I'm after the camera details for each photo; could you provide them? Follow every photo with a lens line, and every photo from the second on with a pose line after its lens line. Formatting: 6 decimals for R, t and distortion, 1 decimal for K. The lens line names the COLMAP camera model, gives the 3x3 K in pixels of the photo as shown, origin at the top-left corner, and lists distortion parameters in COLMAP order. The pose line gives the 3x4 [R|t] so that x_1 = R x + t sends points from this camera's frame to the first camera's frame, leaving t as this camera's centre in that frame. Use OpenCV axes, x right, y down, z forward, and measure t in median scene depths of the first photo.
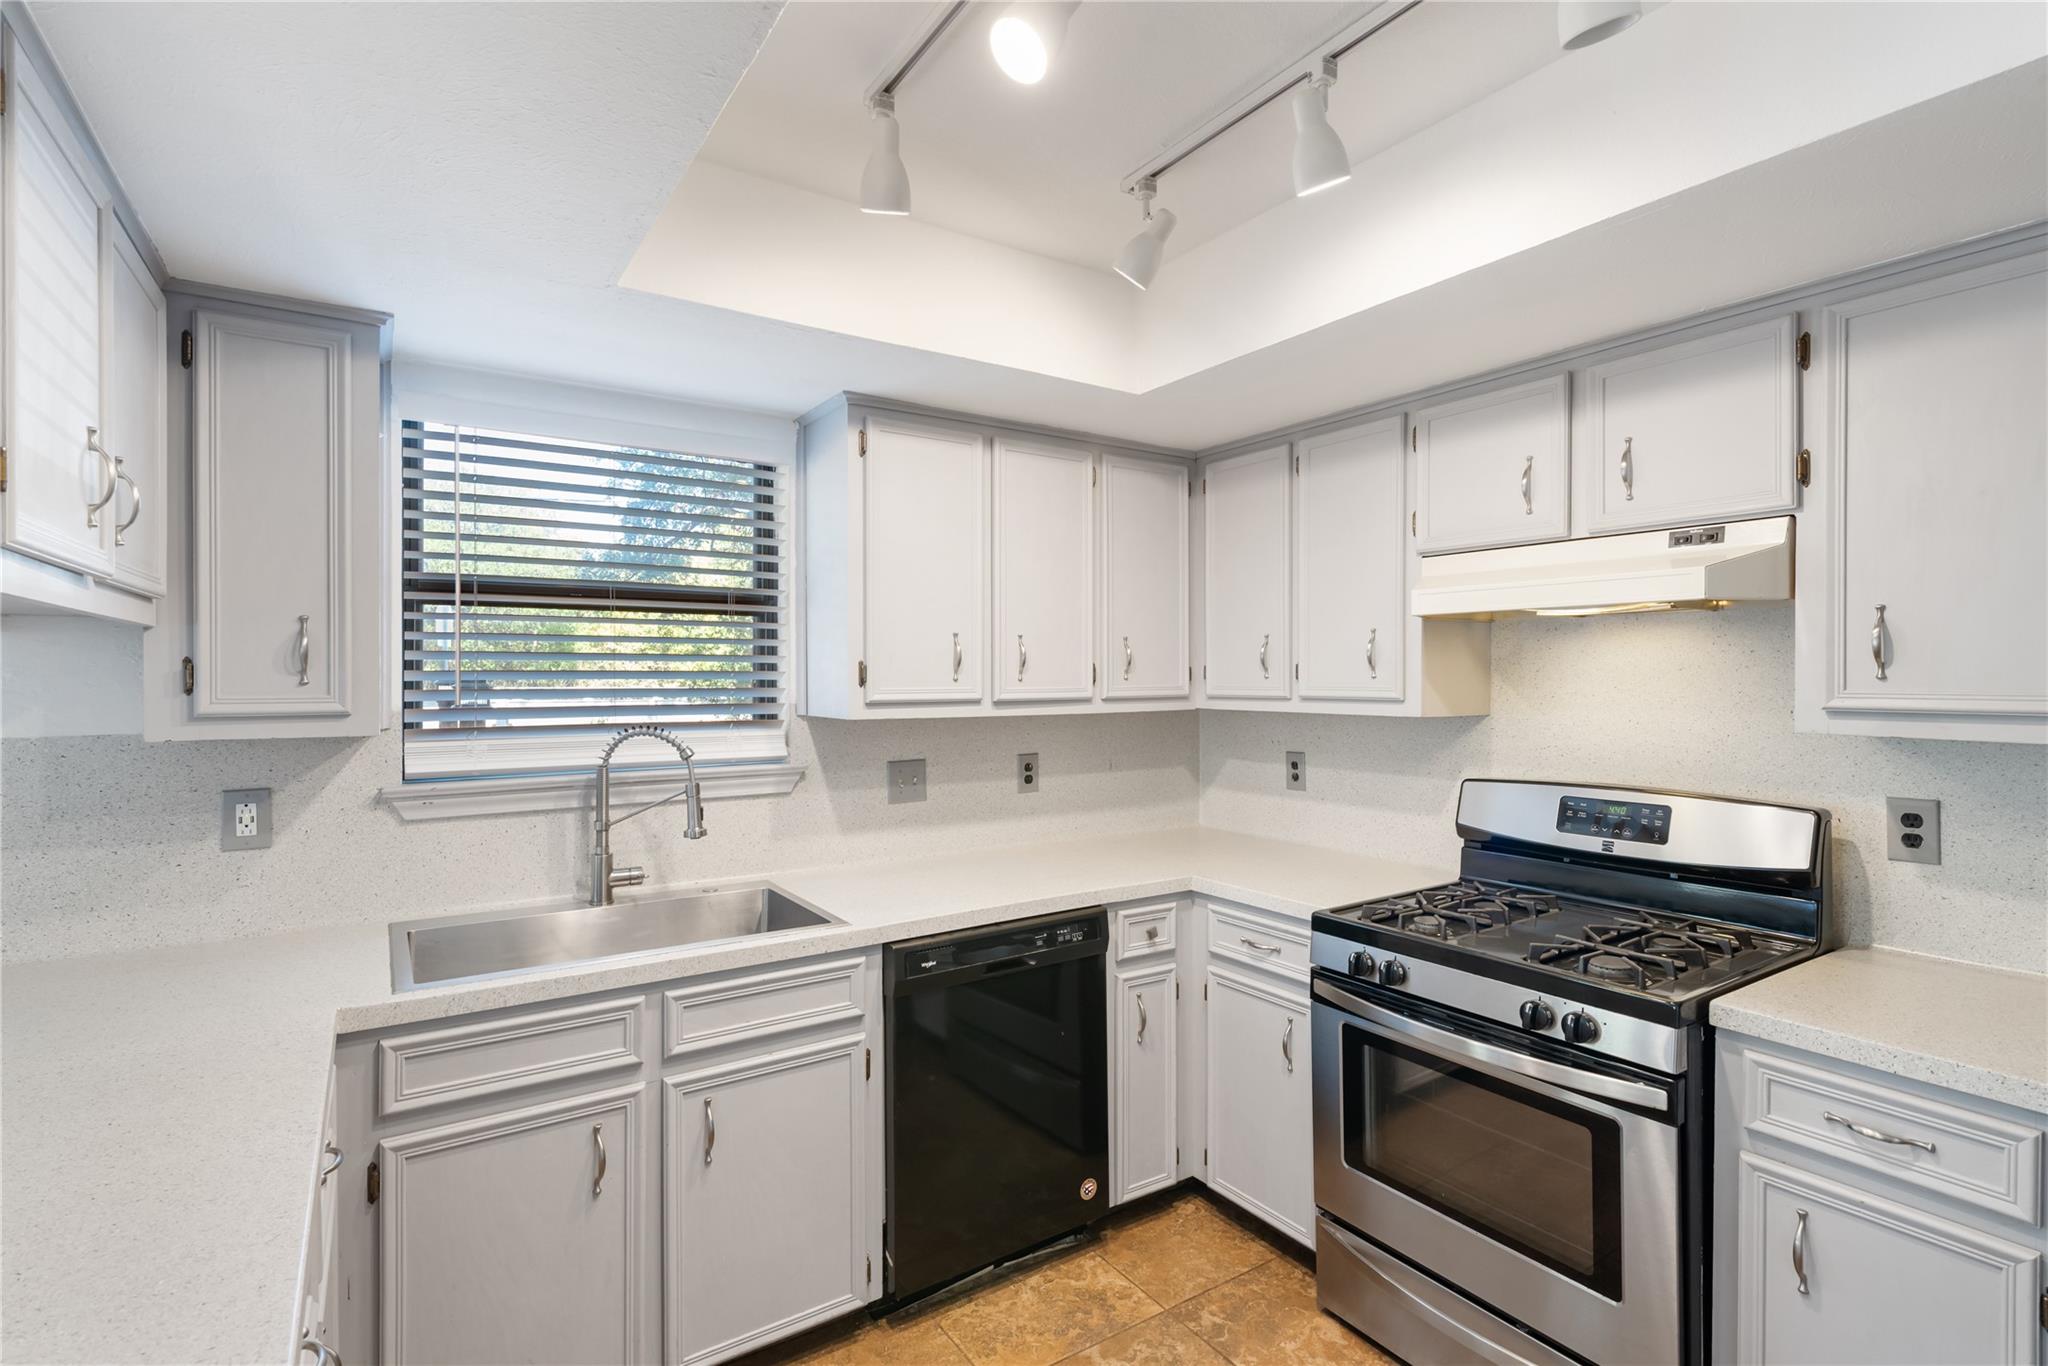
lens RADIAL K [[976.2, 0, 1026.6], [0, 976.2, 683.4], [0, 0, 1]] dist [-0.005532, -0.002004]
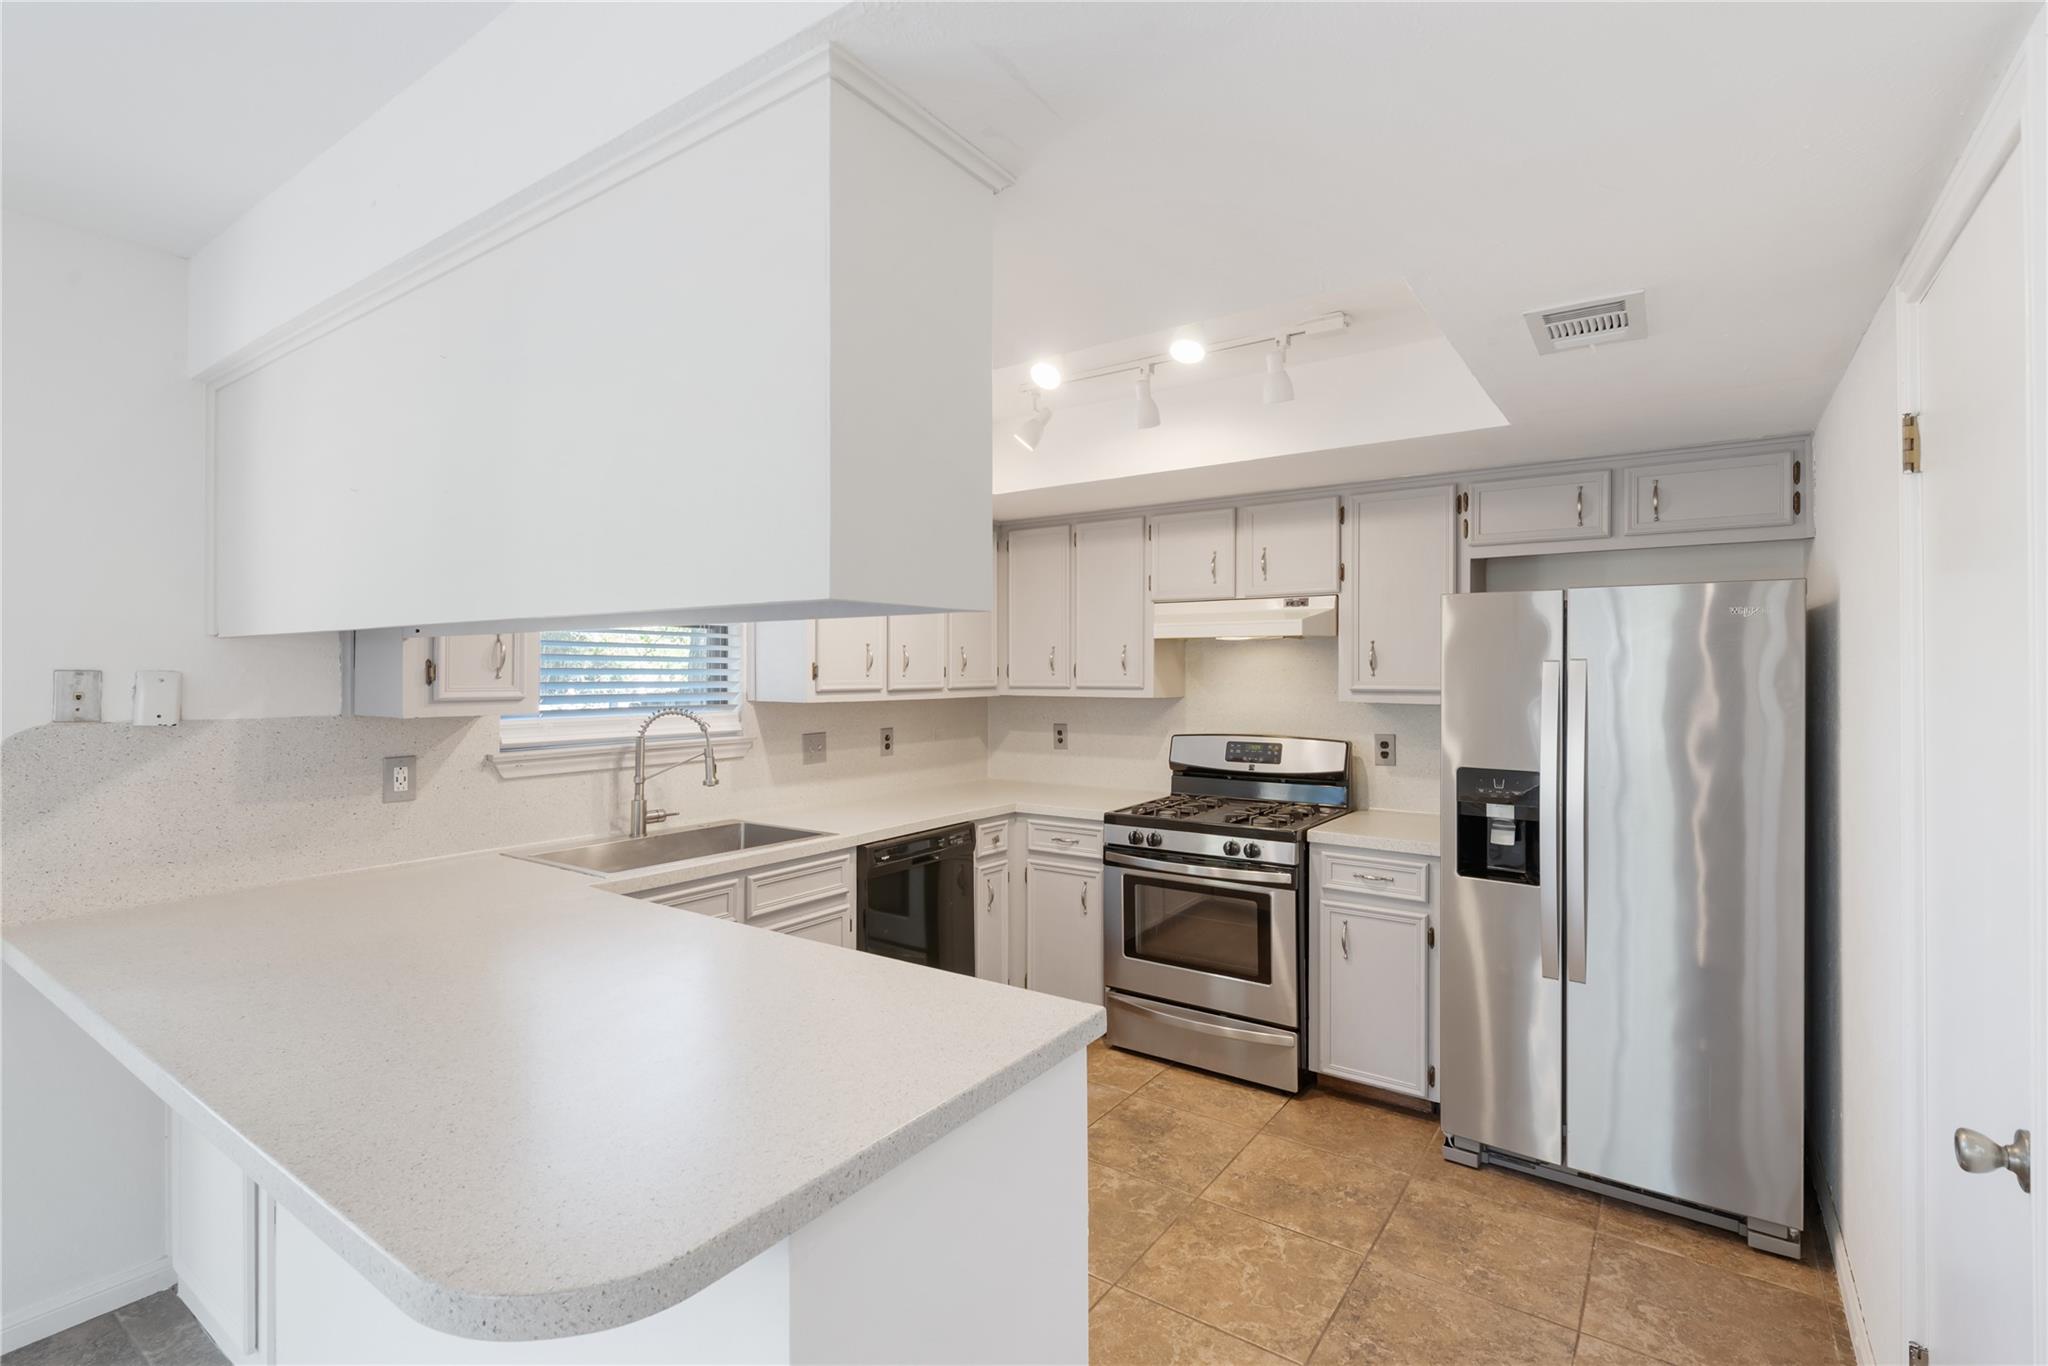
lens RADIAL K [[982.6, 0, 1020.4], [0, 982.6, 671.3], [0, 0, 1]] dist [-0.019707, -0.000855]
pose [[0.928418, 0.002826, 0.371526, -0.486957], [0.000327, 0.999964, -0.008424, 0.003157], [-0.371537, 0.007943, 0.928384, -0.542928]]
